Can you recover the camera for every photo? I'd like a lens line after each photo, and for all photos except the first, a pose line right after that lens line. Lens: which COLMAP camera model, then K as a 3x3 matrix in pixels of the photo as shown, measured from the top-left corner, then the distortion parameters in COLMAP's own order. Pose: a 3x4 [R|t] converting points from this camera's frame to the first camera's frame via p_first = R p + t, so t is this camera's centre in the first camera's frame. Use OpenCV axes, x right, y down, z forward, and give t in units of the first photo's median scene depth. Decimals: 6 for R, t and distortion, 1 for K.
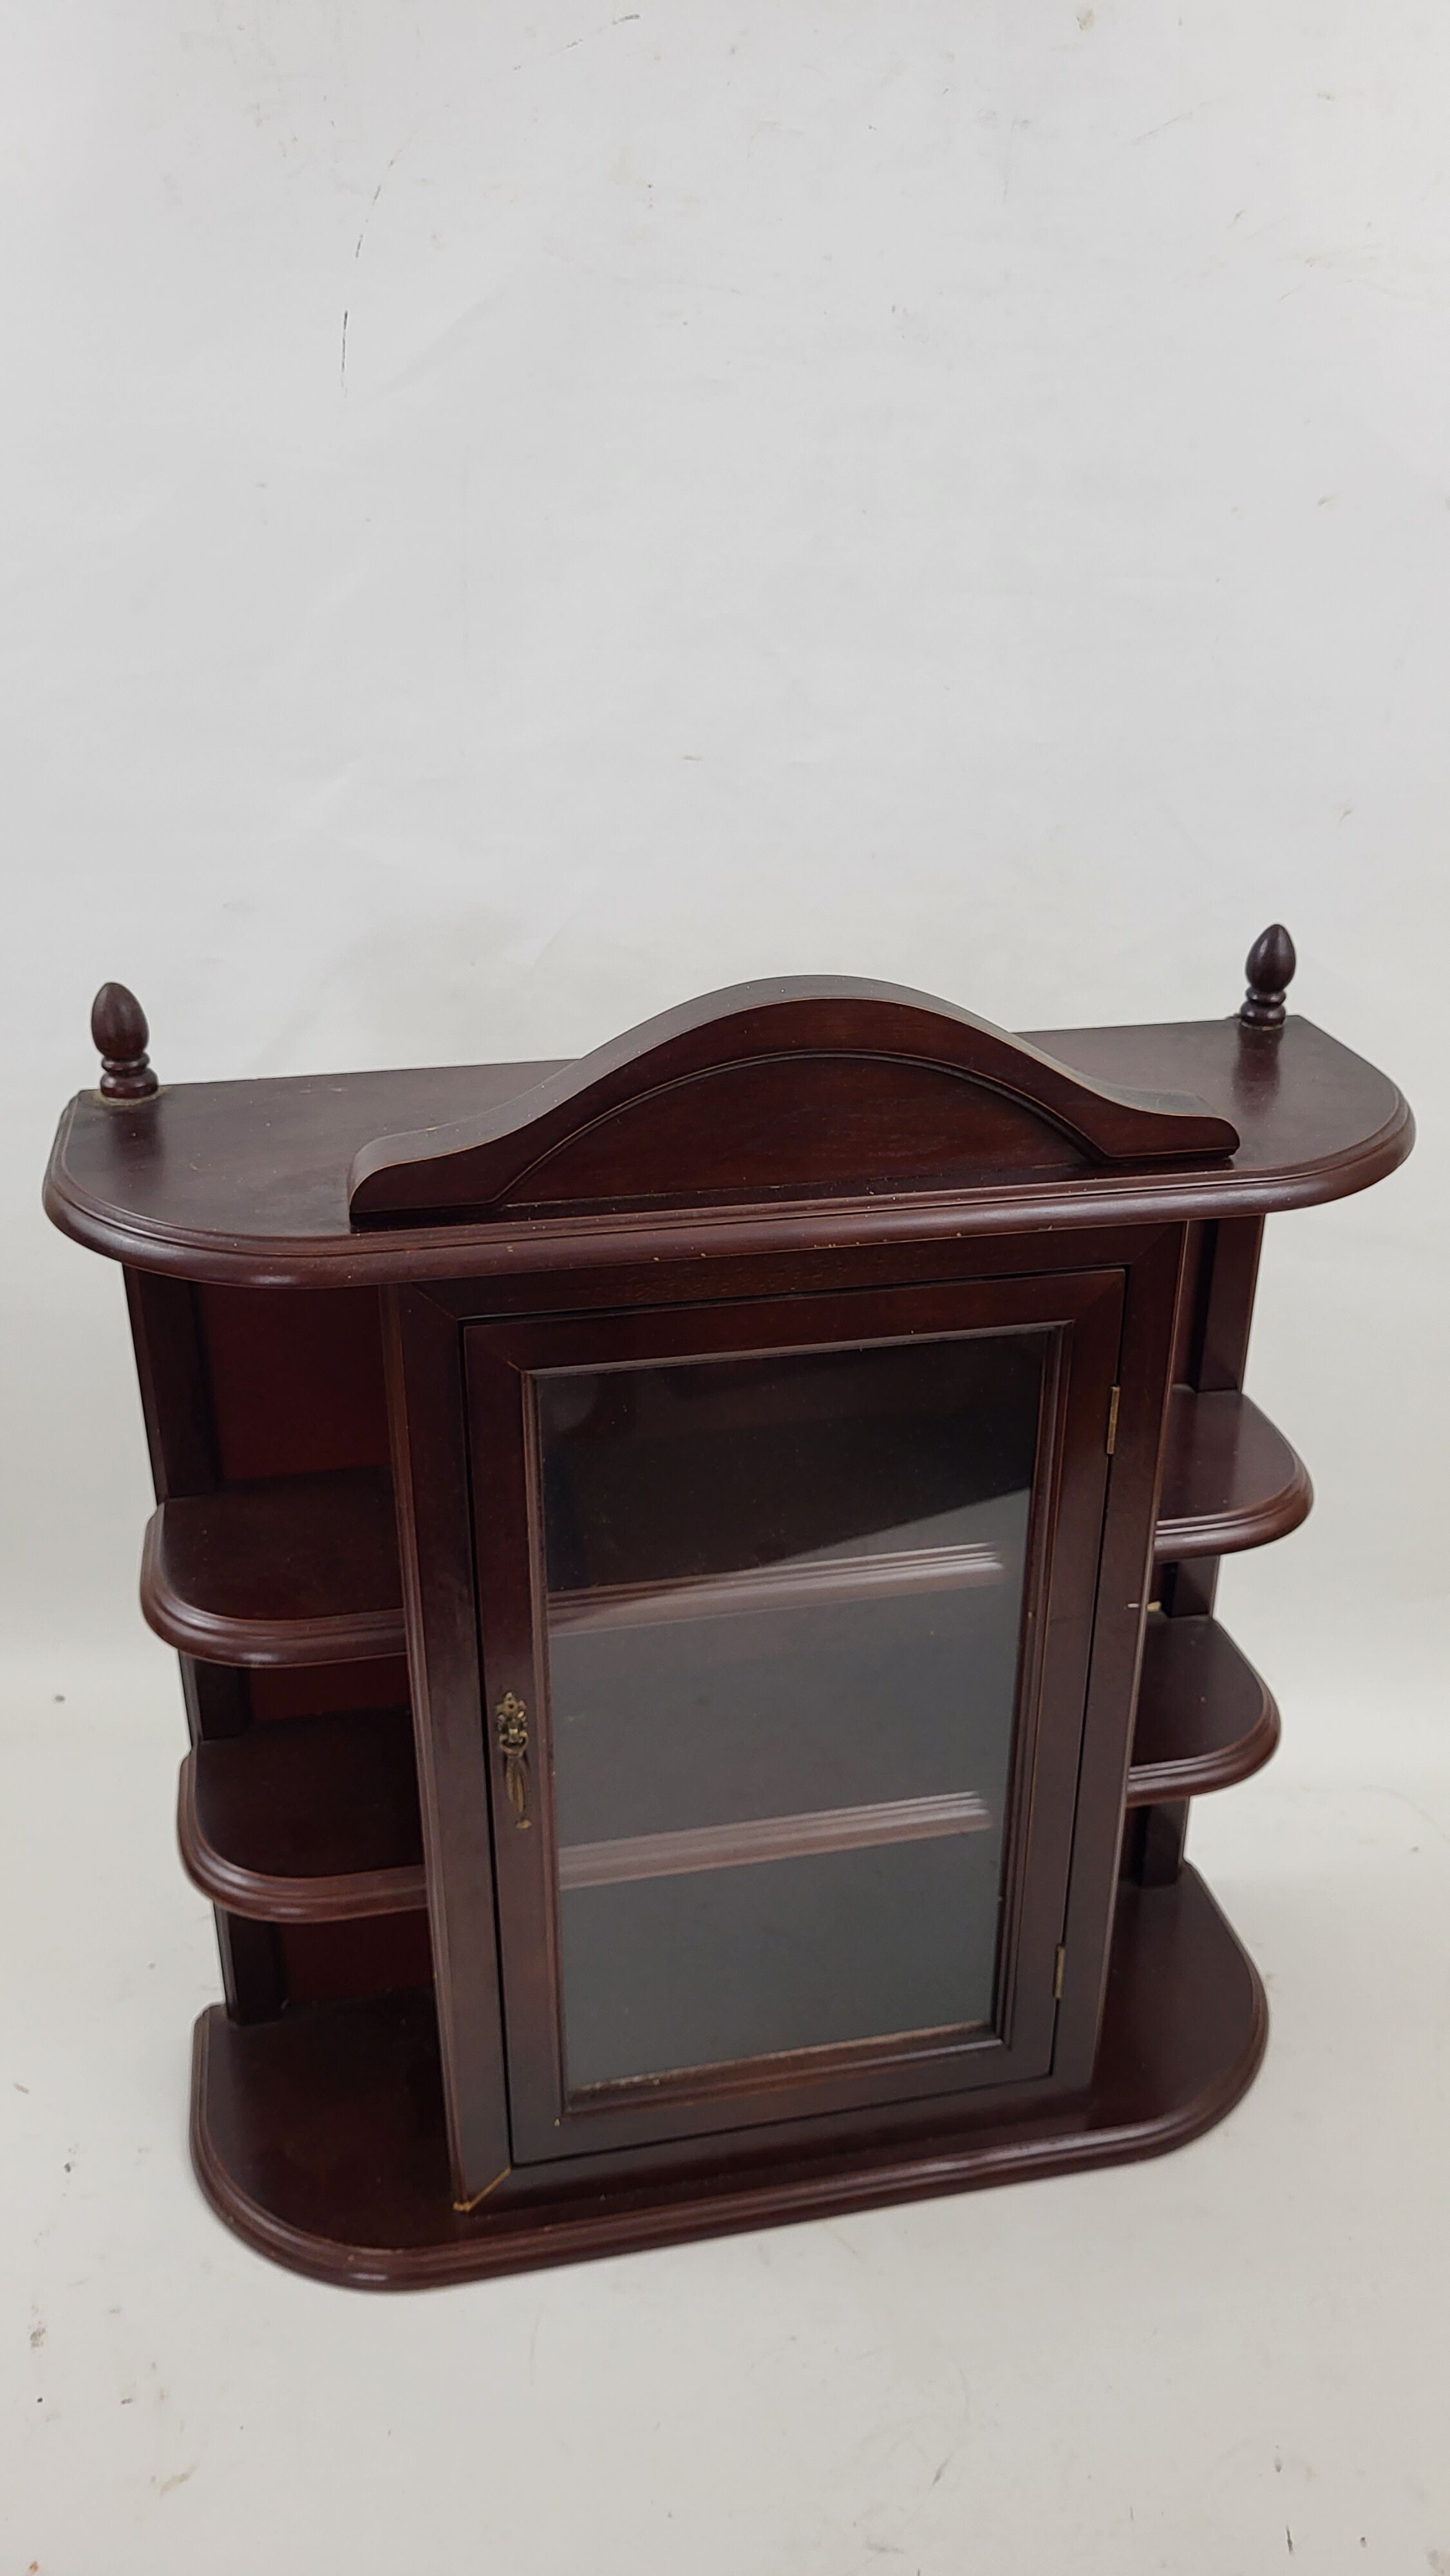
lens RADIAL K [[1982.5, 0, 724.5], [0, 1982.5, 1211.5], [0, 0, 1]] dist [0.004793, -0.023777]
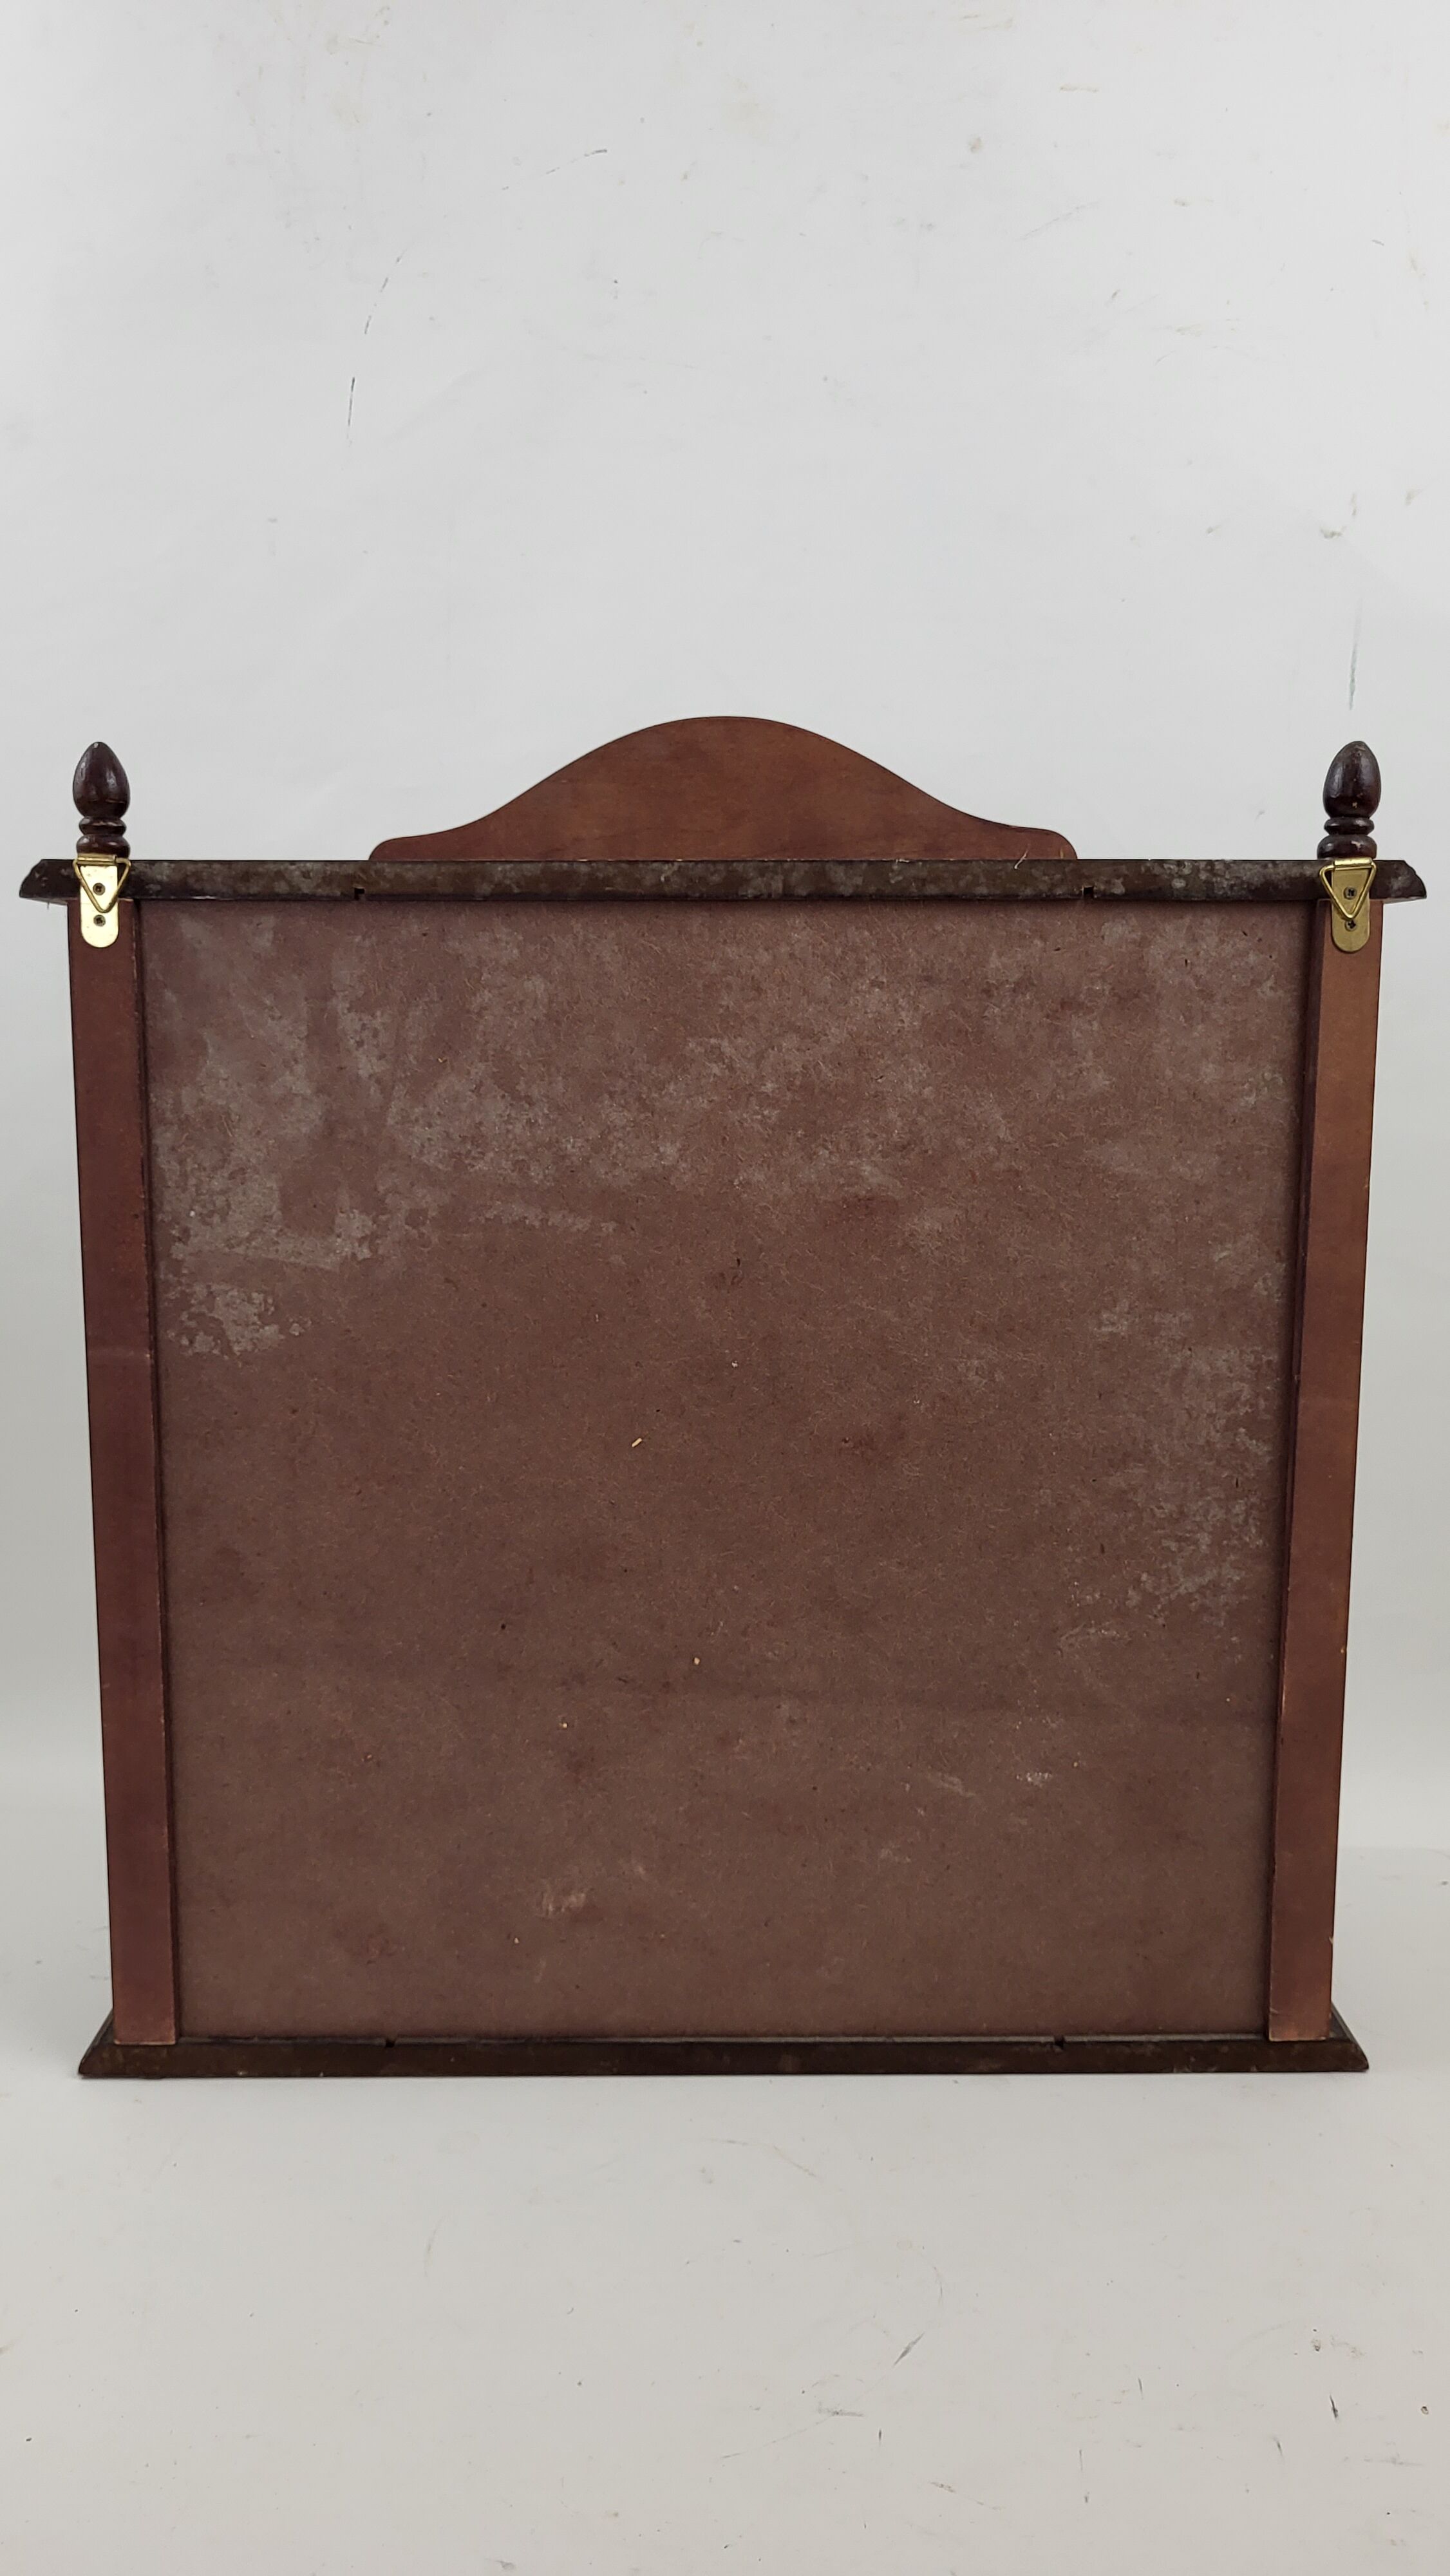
lens RADIAL K [[1982.5, 0, 717.2], [0, 1982.5, 1288.1], [0, 0, 1]] dist [0.004793, -0.023777]
pose [[0.999917, -0.003171, -0.012517, 0.037062], [-0.000853, 0.951044, -0.309055, 0.430704], [0.012885, 0.309040, 0.950962, 0.063595]]
